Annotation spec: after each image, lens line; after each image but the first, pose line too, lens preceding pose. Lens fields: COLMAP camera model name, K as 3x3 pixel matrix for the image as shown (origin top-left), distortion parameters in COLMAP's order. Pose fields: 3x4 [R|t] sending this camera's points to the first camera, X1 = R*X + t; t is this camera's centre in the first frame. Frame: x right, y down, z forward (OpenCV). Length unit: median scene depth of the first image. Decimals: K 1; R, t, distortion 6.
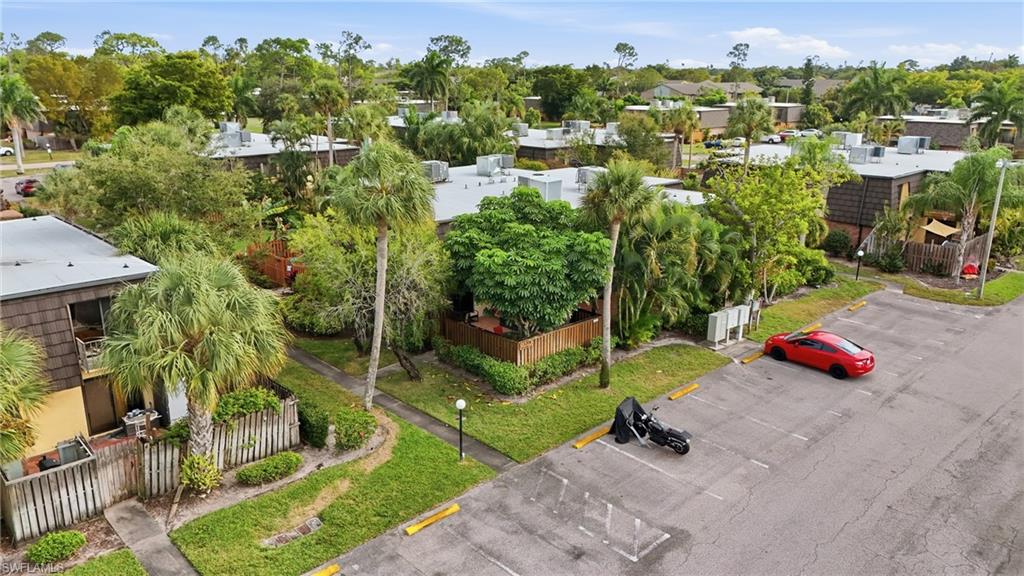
lens RADIAL K [[738.6, 0, 512.0], [0, 738.6, 288.0], [0, 0, 1]] dist [0.033686, -0.000667]
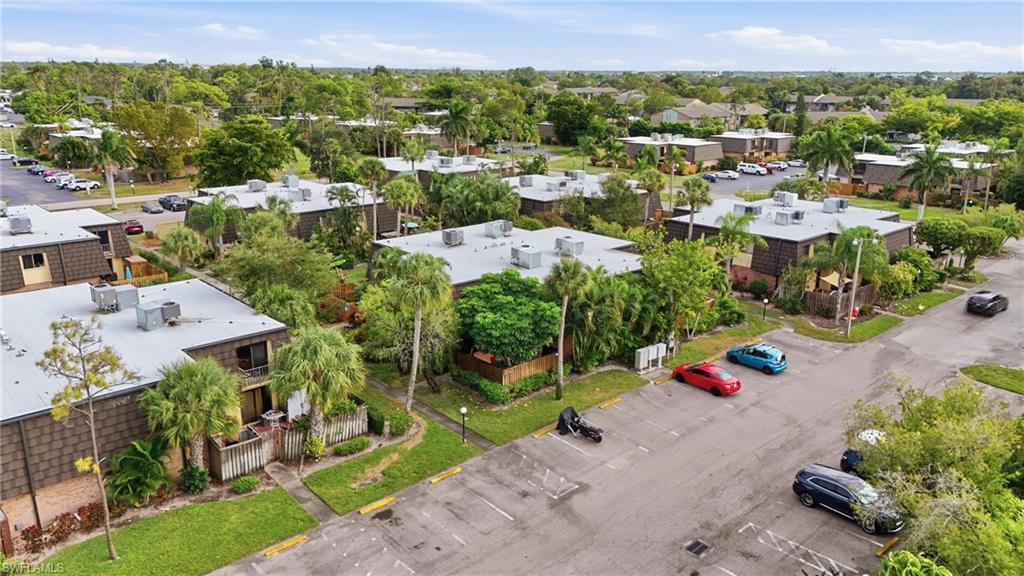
lens RADIAL K [[751.5, 0, 512.0], [0, 751.5, 288.0], [0, 0, 1]] dist [0.061411, -0.000962]
pose [[0.999351, 0.009973, -0.034606, 0.083825], [-0.009774, 0.999935, 0.005905, -0.114052], [0.034662, -0.005563, 0.999384, -0.611595]]
